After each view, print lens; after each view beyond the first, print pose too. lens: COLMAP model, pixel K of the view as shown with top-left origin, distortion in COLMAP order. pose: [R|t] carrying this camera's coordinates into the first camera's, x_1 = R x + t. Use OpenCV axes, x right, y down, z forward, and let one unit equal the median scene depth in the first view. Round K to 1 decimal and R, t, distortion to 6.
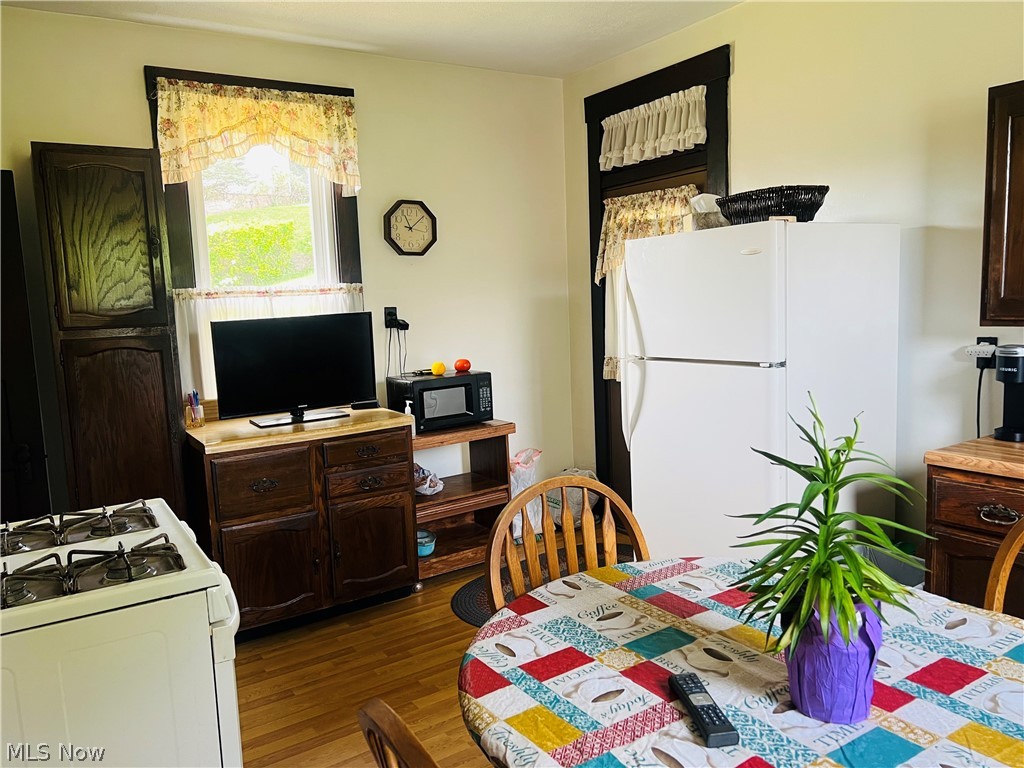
lens RADIAL K [[768.6, 0, 512.4], [0, 768.6, 383.8], [0, 0, 1]] dist [0.008461, 0.002748]
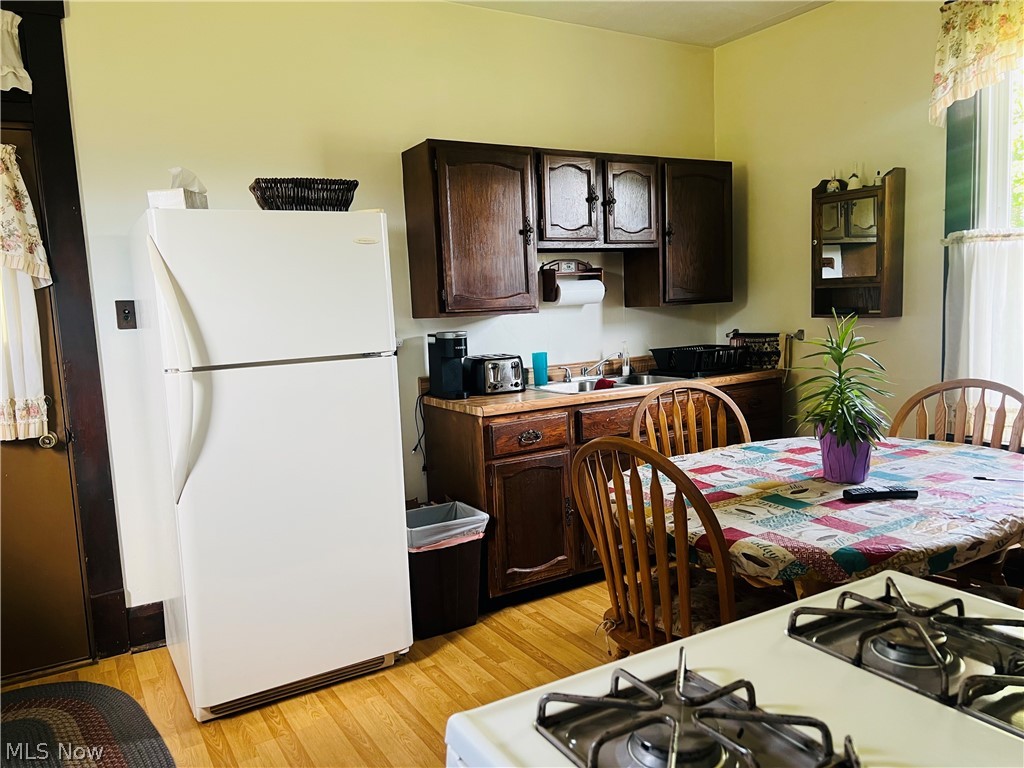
lens RADIAL K [[768.6, 0, 512.4], [0, 768.6, 386.0], [0, 0, 1]] dist [0.008461, 0.002748]
pose [[0.039498, -0.069730, 0.996784, -1.198552], [0.154298, 0.986022, 0.062863, -0.035414], [-0.987234, 0.151319, 0.049705, 1.383004]]
